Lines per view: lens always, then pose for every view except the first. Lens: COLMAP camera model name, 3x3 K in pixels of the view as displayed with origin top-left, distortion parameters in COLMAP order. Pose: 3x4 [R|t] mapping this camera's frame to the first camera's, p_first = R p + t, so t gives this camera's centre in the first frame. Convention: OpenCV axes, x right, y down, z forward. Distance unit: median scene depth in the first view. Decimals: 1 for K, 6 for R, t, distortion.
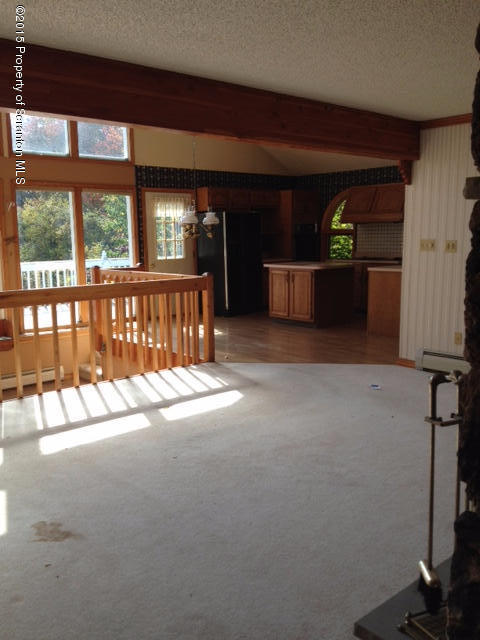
lens RADIAL K [[597.9, 0, 240.0], [0, 597.9, 320.0], [0, 0, 1]] dist [0.203617, -0.505876]
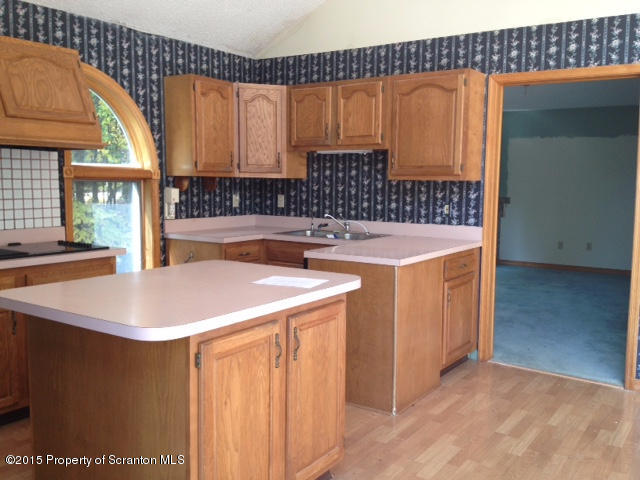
lens RADIAL K [[597.9, 0, 324.6], [0, 597.9, 238.3], [0, 0, 1]] dist [0.203617, -0.505876]
pose [[-0.250853, -0.085729, 0.964222, -0.141393], [0.130253, 0.984023, 0.121376, -0.124132], [-0.959222, 0.156040, -0.235679, 0.889260]]
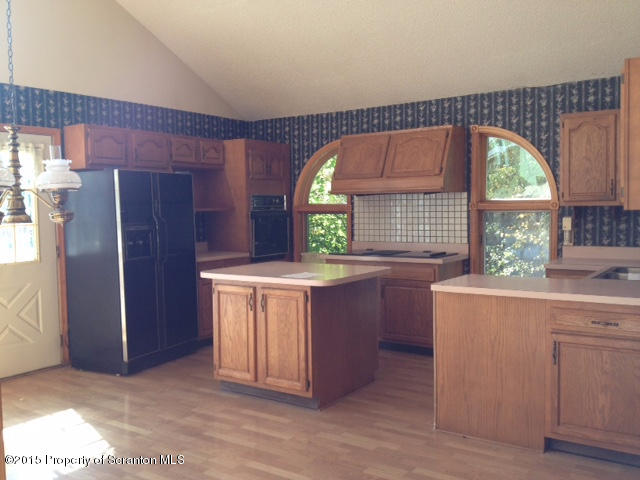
lens RADIAL K [[597.9, 0, 324.6], [0, 597.9, 238.3], [0, 0, 1]] dist [0.203617, -0.505876]
pose [[0.968577, -0.017140, 0.248124, 0.013945], [0.040502, 0.995176, -0.089359, -0.065298], [-0.245395, 0.096600, 0.964598, 0.441303]]
